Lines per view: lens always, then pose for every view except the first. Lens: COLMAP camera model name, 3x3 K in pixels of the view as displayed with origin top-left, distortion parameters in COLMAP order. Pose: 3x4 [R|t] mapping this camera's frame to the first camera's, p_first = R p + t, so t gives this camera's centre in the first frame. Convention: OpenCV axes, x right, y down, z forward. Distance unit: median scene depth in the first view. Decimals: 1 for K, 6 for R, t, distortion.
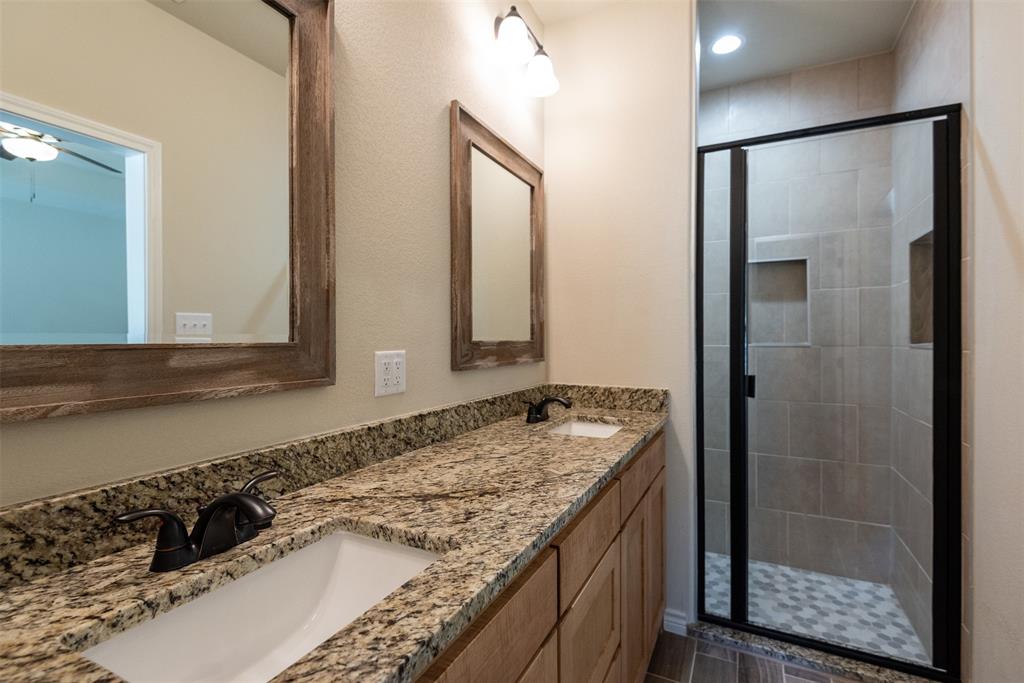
lens RADIAL K [[481.1, 0, 510.2], [0, 481.1, 341.3], [0, 0, 1]] dist [0.026426, -0.010917]
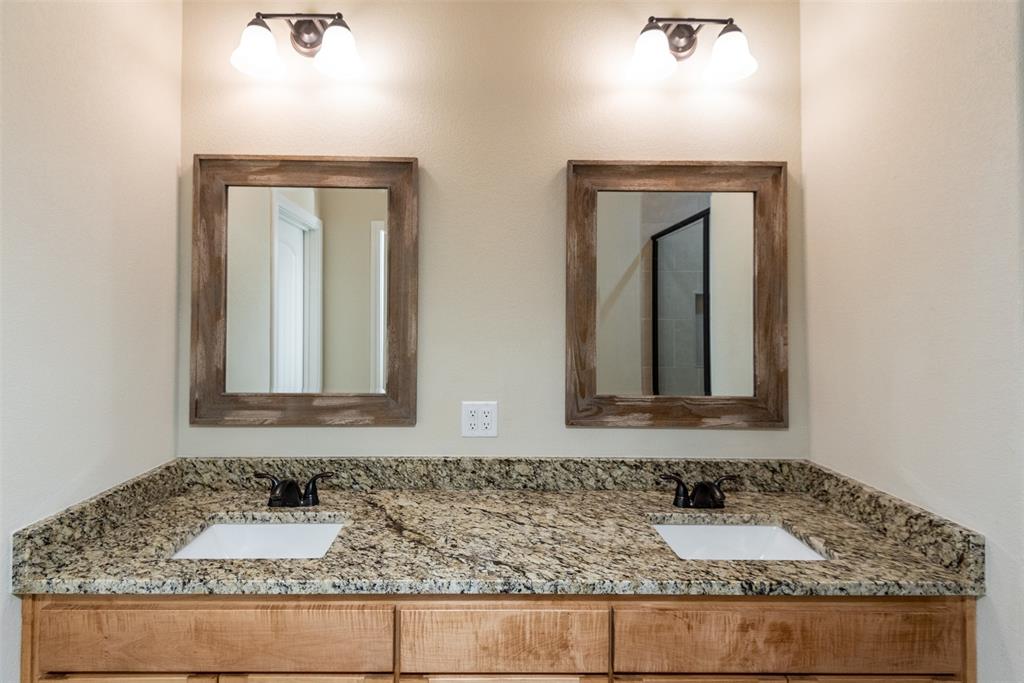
lens RADIAL K [[481.1, 0, 466.8], [0, 481.1, 310.8], [0, 0, 1]] dist [0.026426, -0.010917]
pose [[0.436883, -0.013435, -0.899418, 0.976021], [-0.007180, 0.999805, -0.018422, -0.216895], [0.899490, 0.014506, 0.436701, 0.497134]]
